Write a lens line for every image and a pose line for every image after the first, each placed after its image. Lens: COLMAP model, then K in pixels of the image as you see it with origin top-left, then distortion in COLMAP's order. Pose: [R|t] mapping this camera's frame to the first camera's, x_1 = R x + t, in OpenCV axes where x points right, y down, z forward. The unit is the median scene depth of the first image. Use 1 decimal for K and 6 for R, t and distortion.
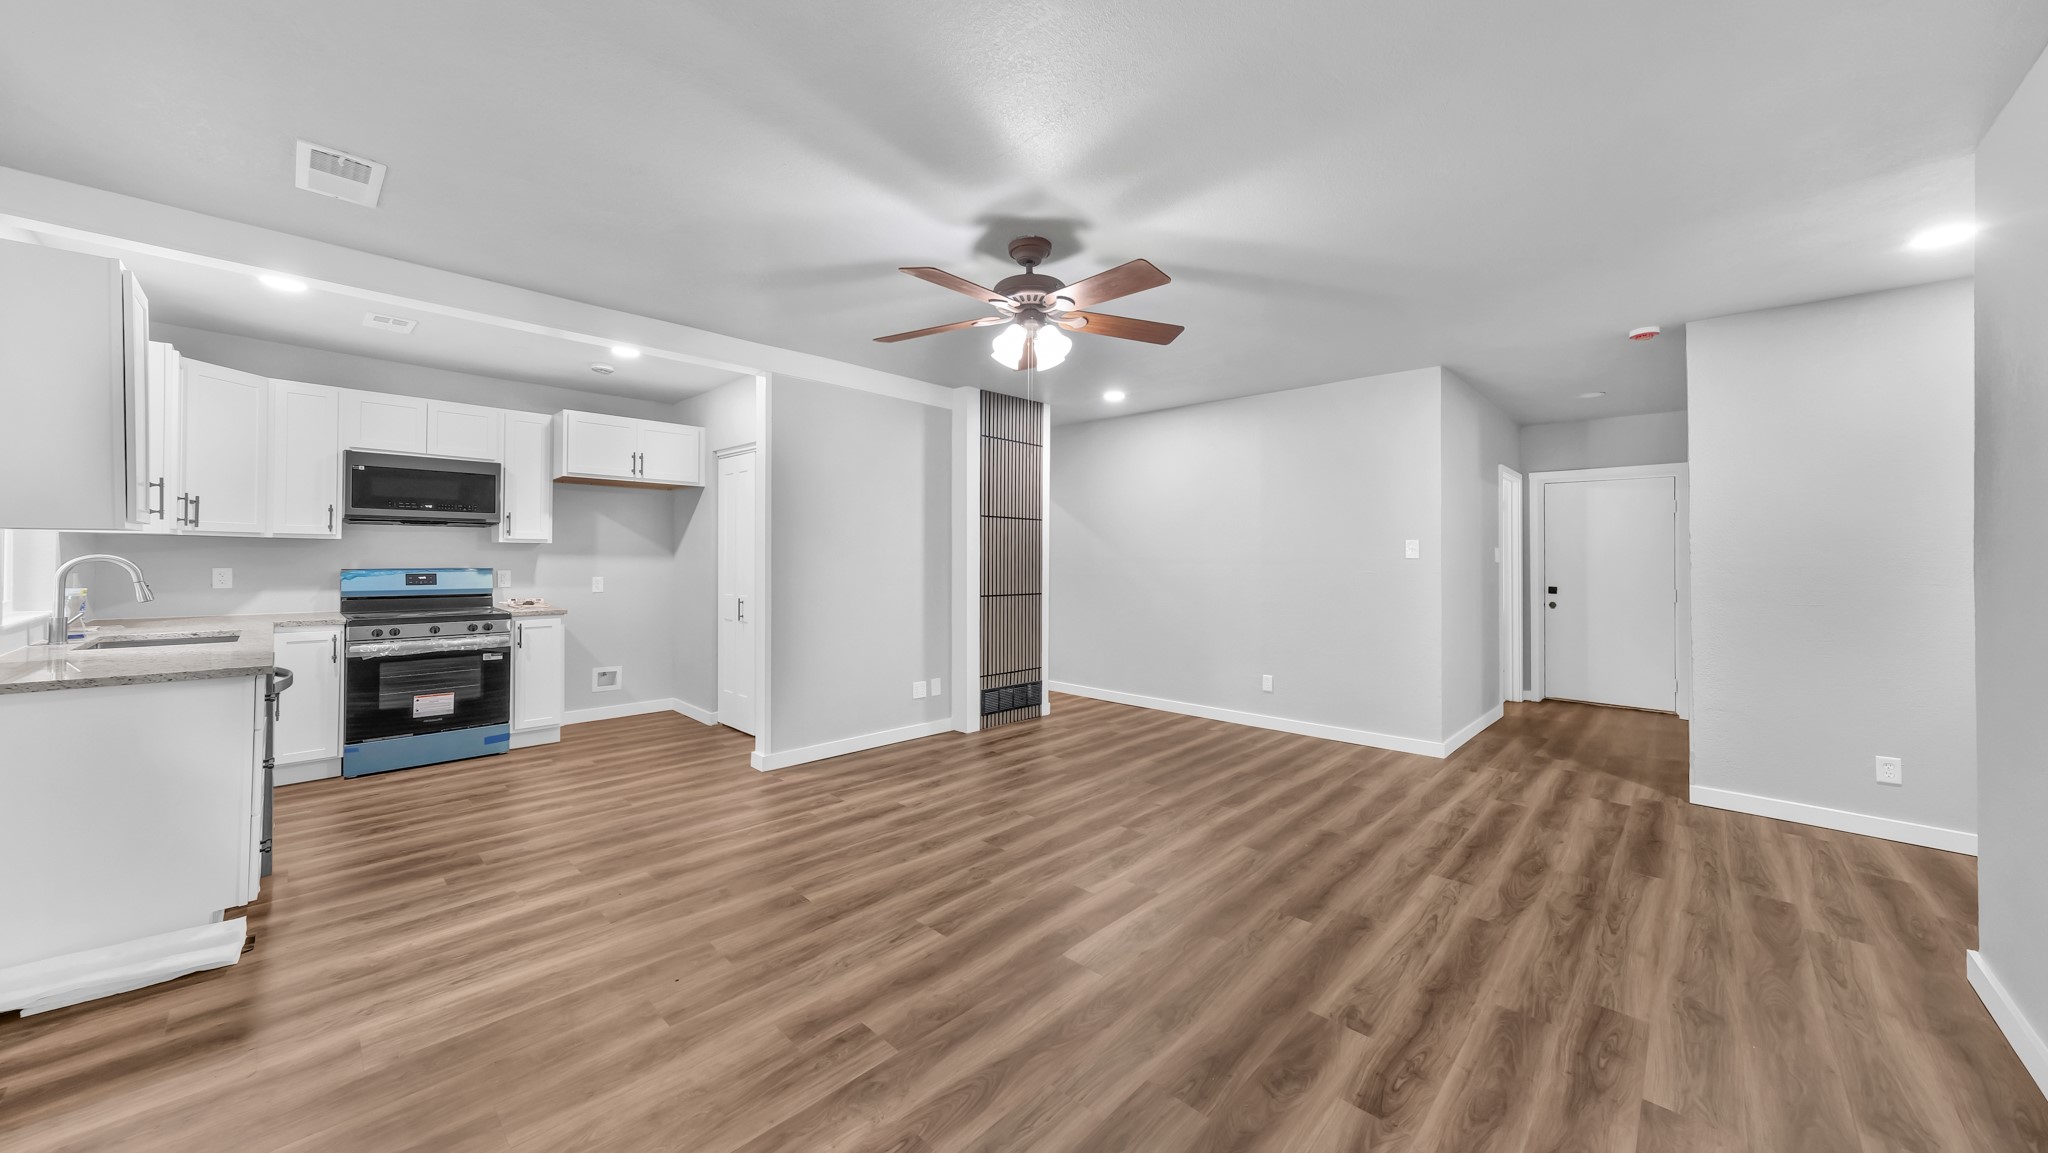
lens RADIAL K [[712.7, 0, 1030.7], [0, 712.7, 541.8], [0, 0, 1]] dist [-0.001667, 0.000148]
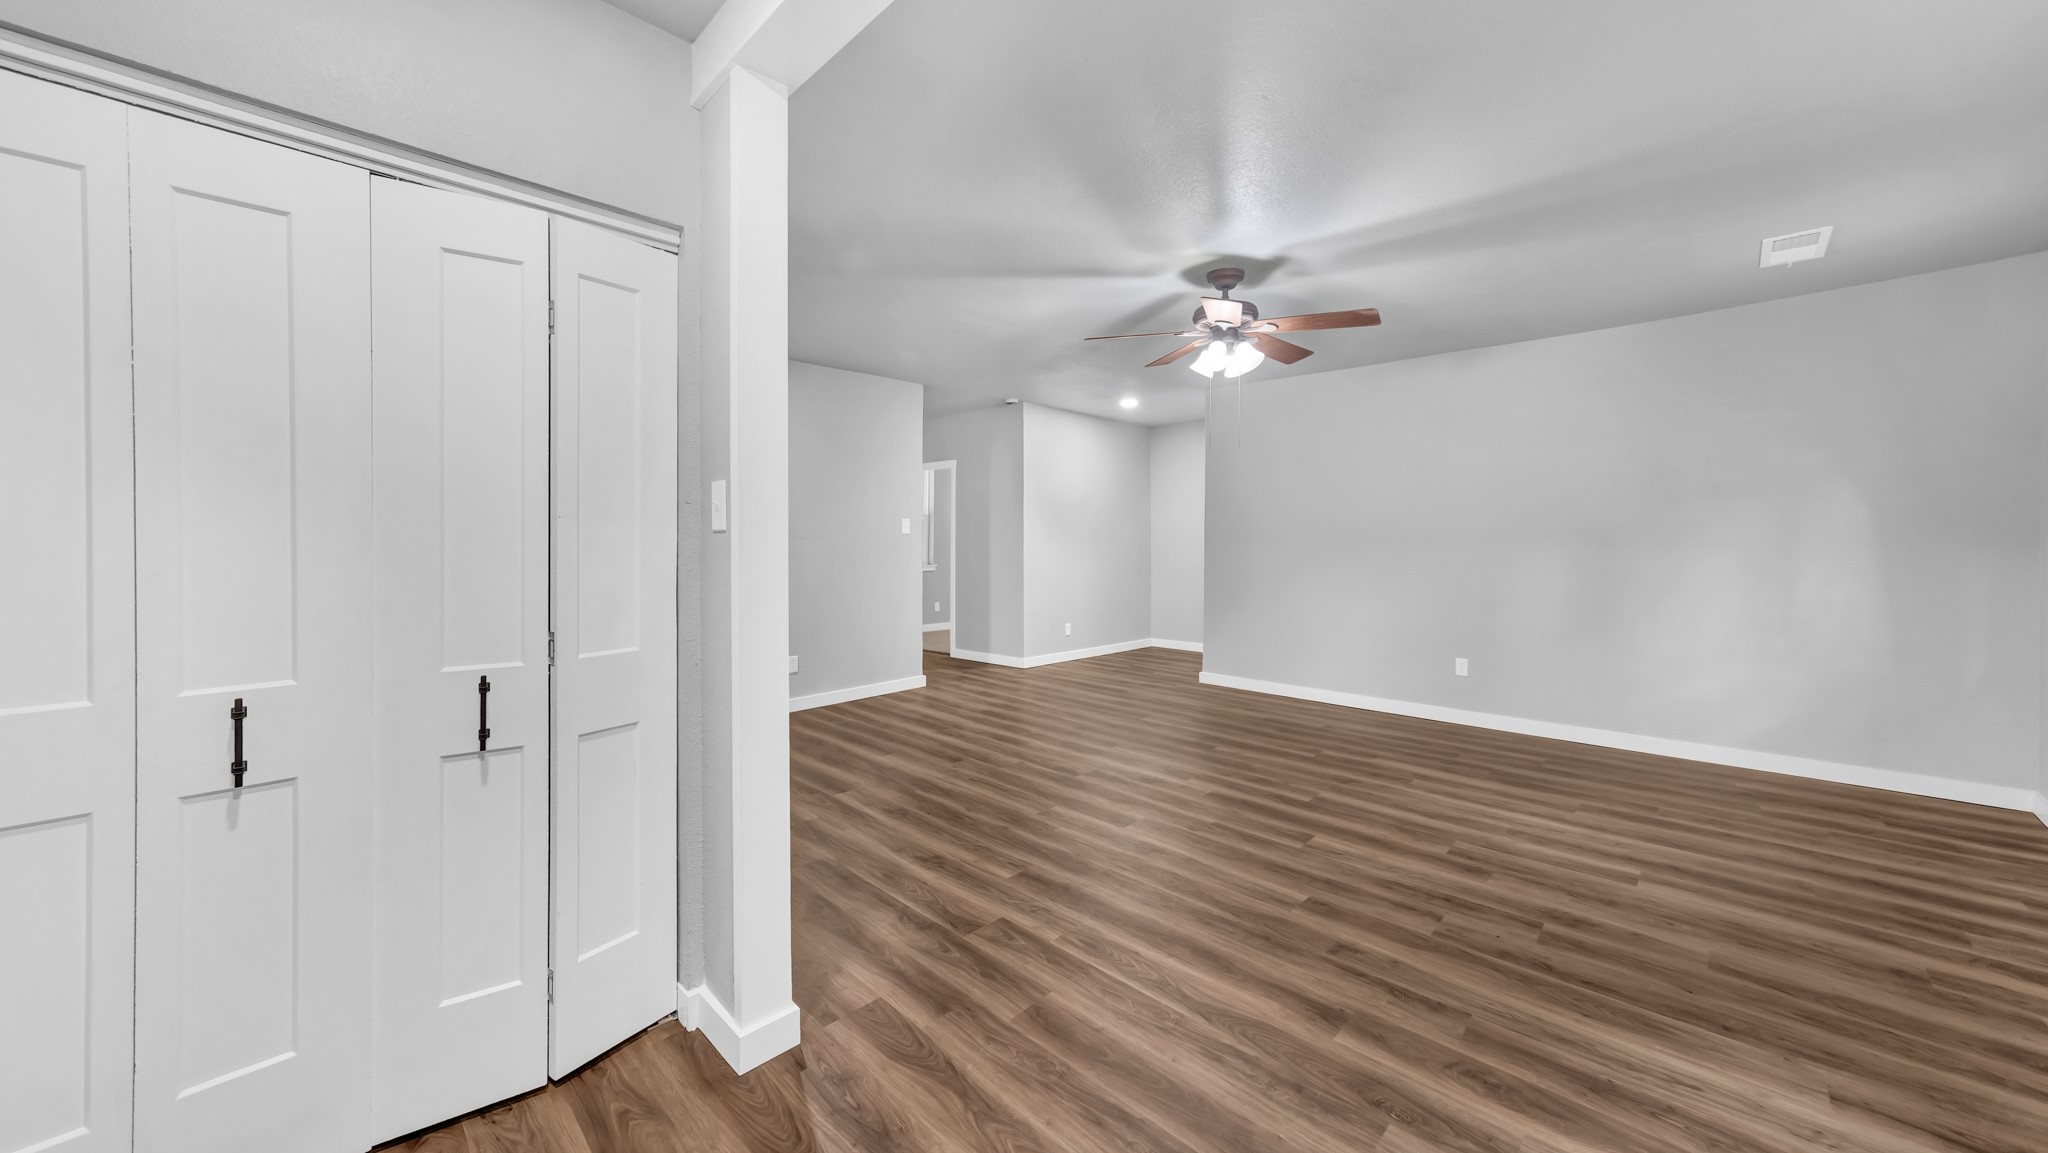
lens RADIAL K [[712.7, 0, 1030.7], [0, 712.7, 541.8], [0, 0, 1]] dist [-0.001667, 0.000148]
pose [[0.007040, -0.015975, 0.999848, -0.887801], [-0.023601, 0.999591, 0.016137, 0.014993], [-0.999697, -0.023711, 0.006660, 0.971368]]
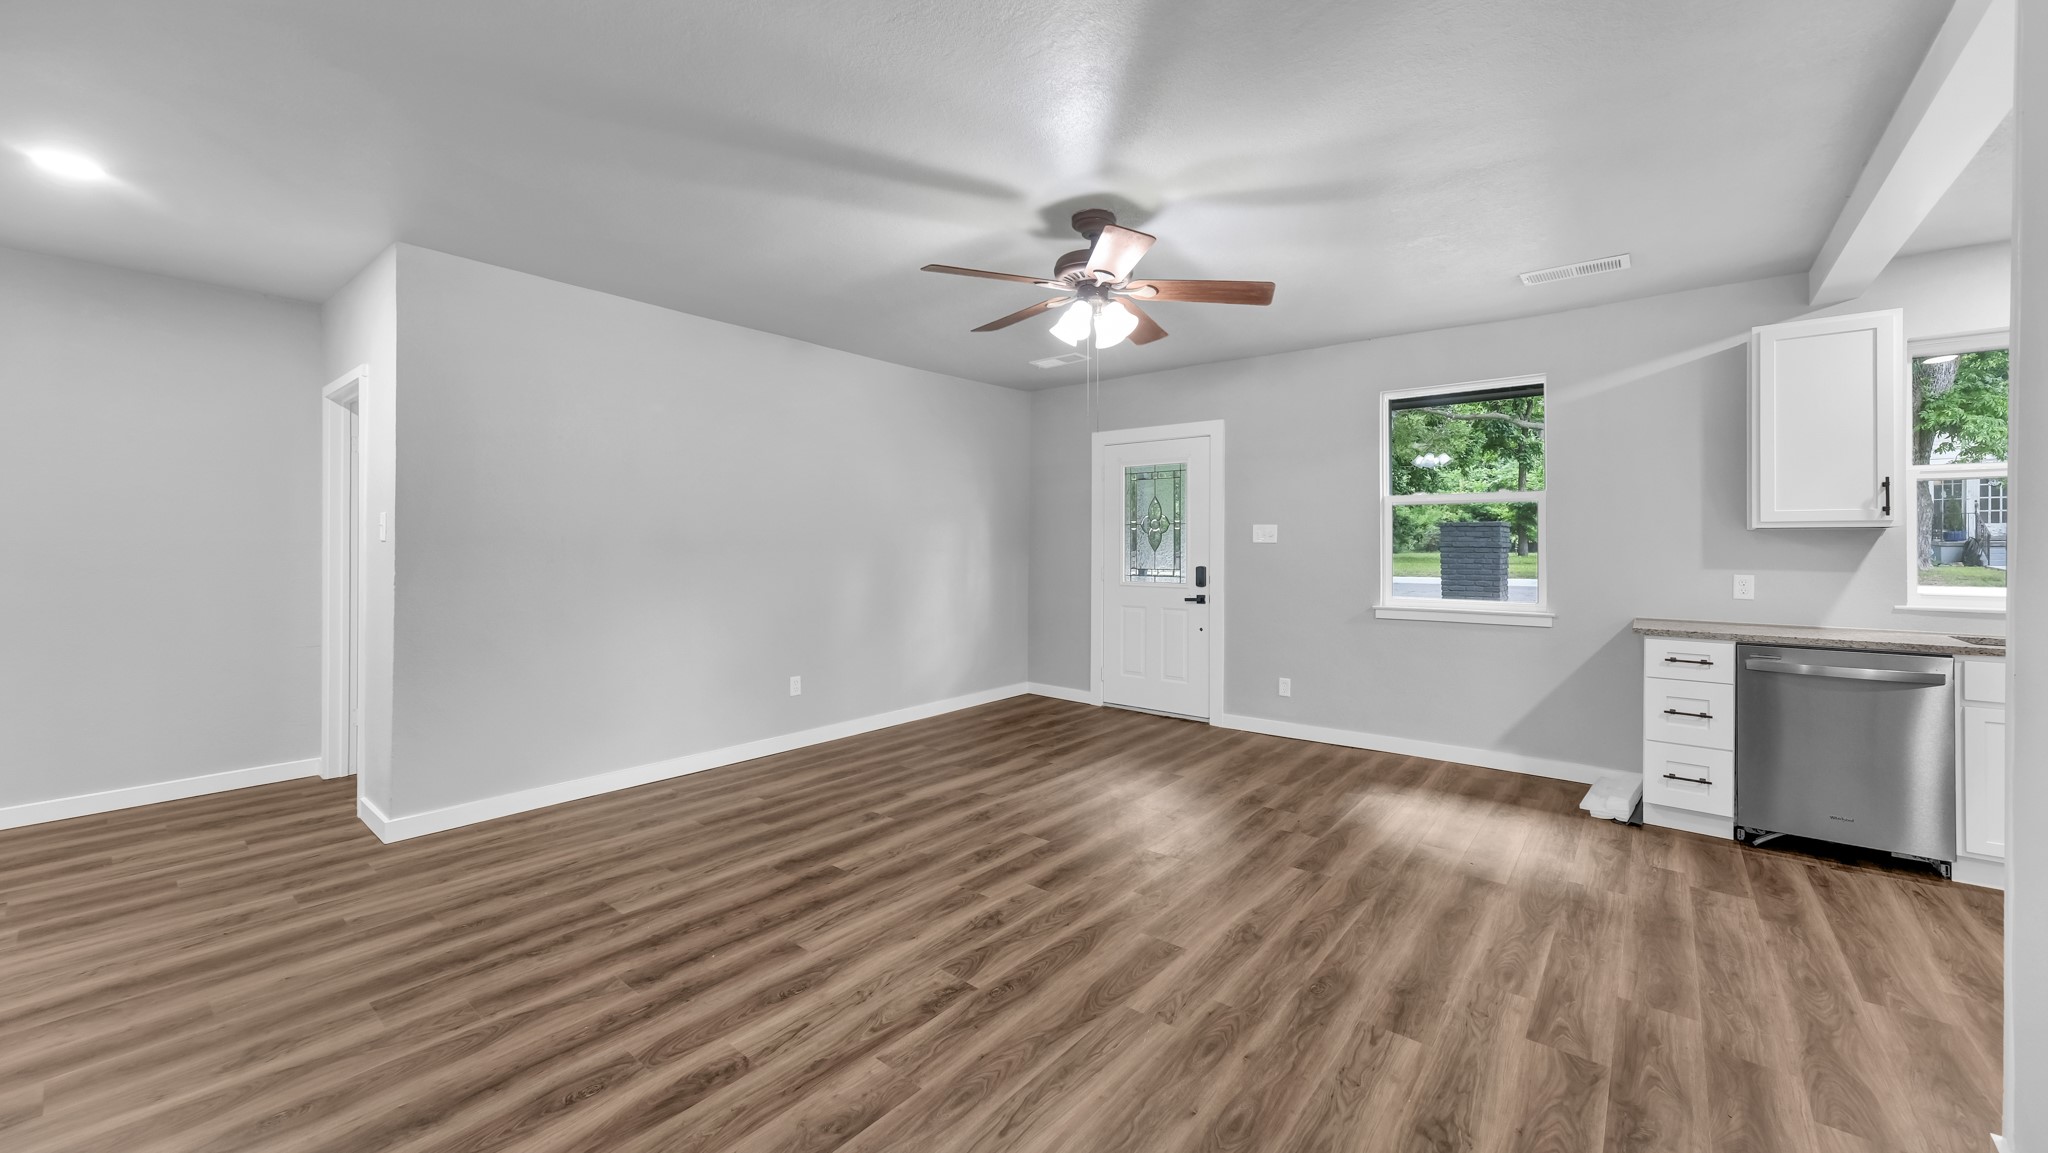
lens RADIAL K [[780.7, 0, 1023.6], [0, 780.7, 543.8], [0, 0, 1]] dist [0.003416, 0.000414]
pose [[-0.997094, -0.011667, -0.075282, 0.128211], [-0.009745, 0.999619, -0.025843, 0.039908], [0.075555, -0.025034, -0.996827, 1.508426]]
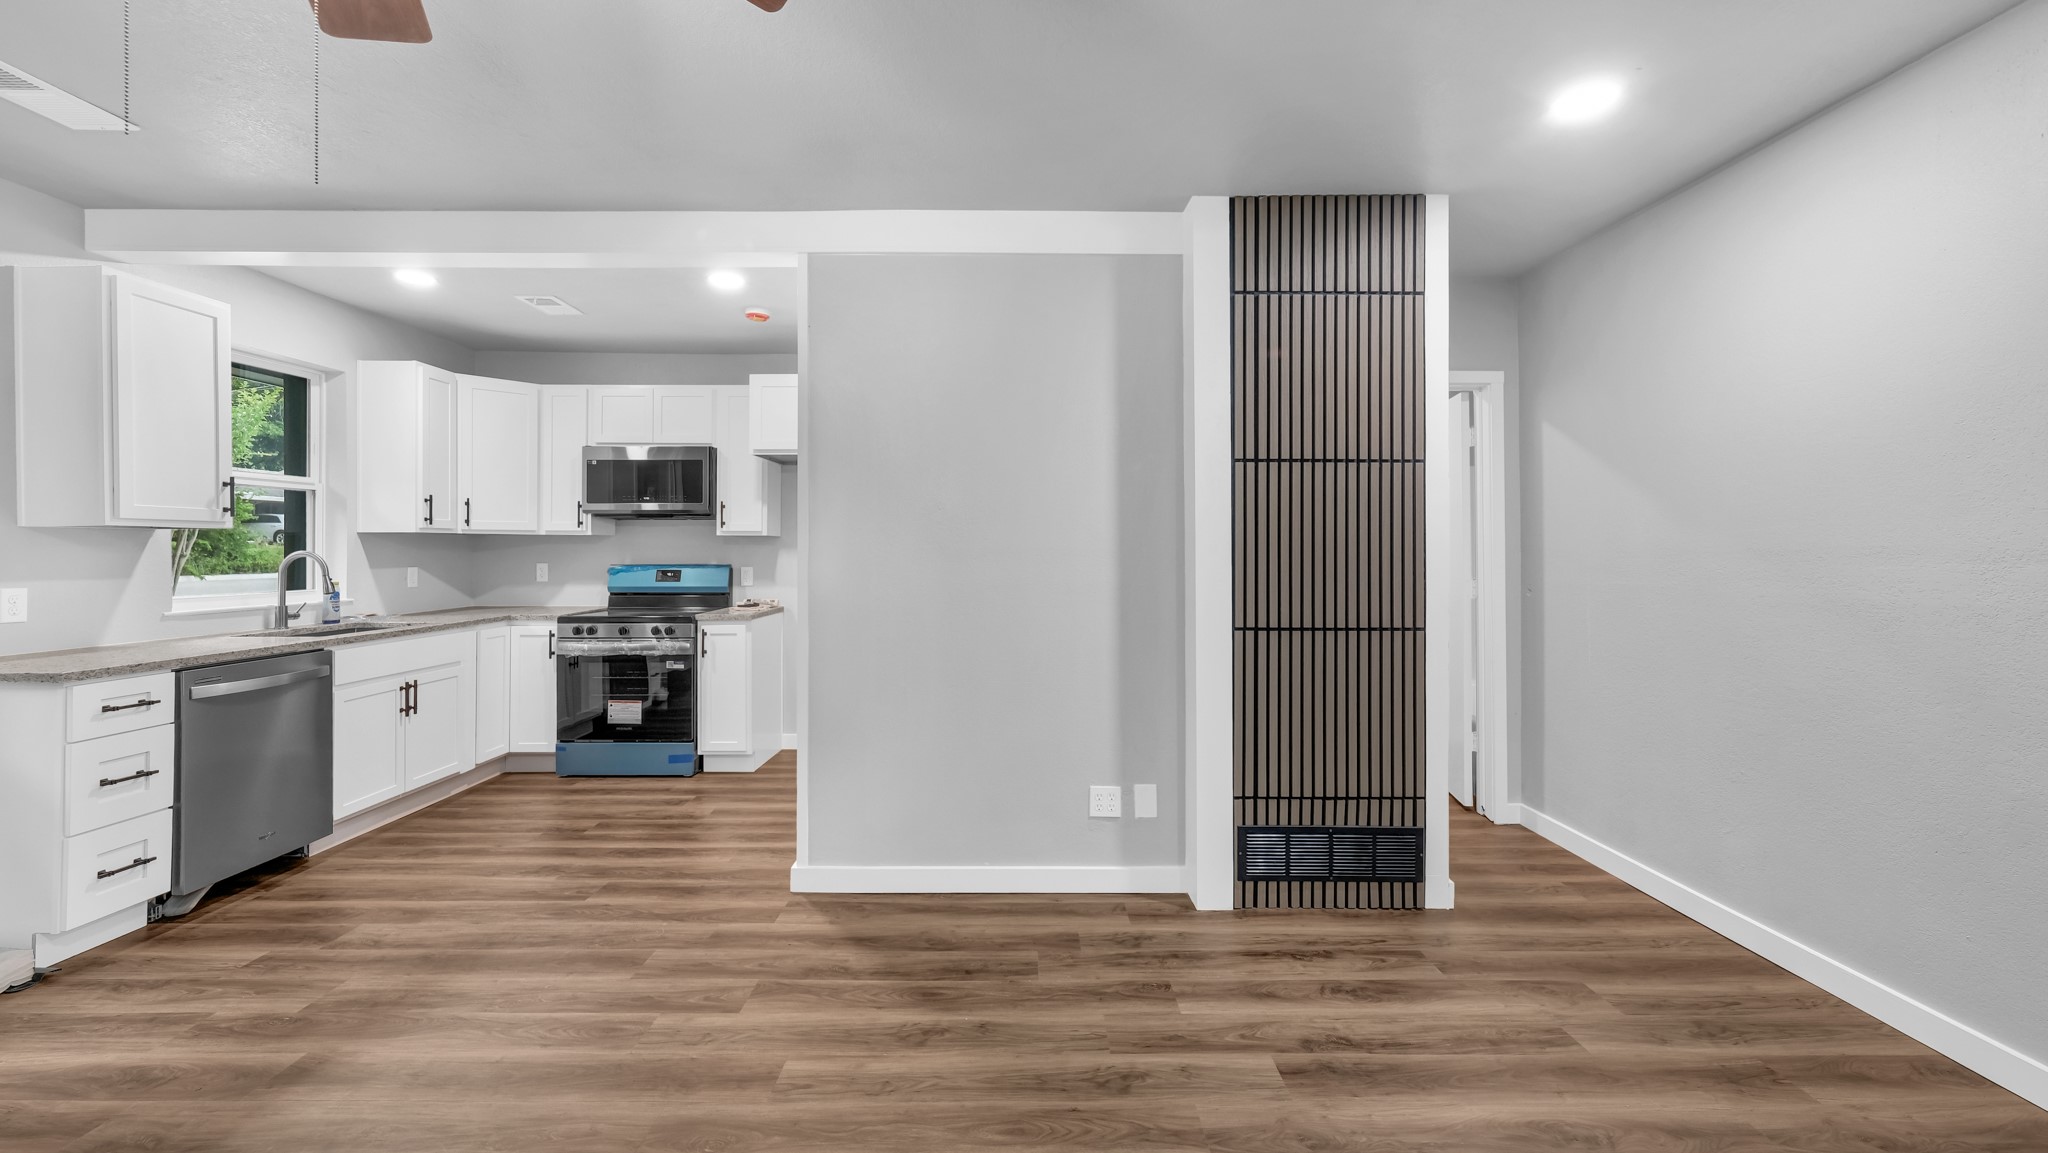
lens RADIAL K [[801.1, 0, 1020.3], [0, 801.1, 546.0], [0, 0, 1]] dist [0.000987, 0.000401]
pose [[0.690753, -0.010501, -0.723015, 0.309935], [0.021128, 0.999761, 0.005665, 0.020928], [0.722782, -0.019189, 0.690809, 0.744138]]
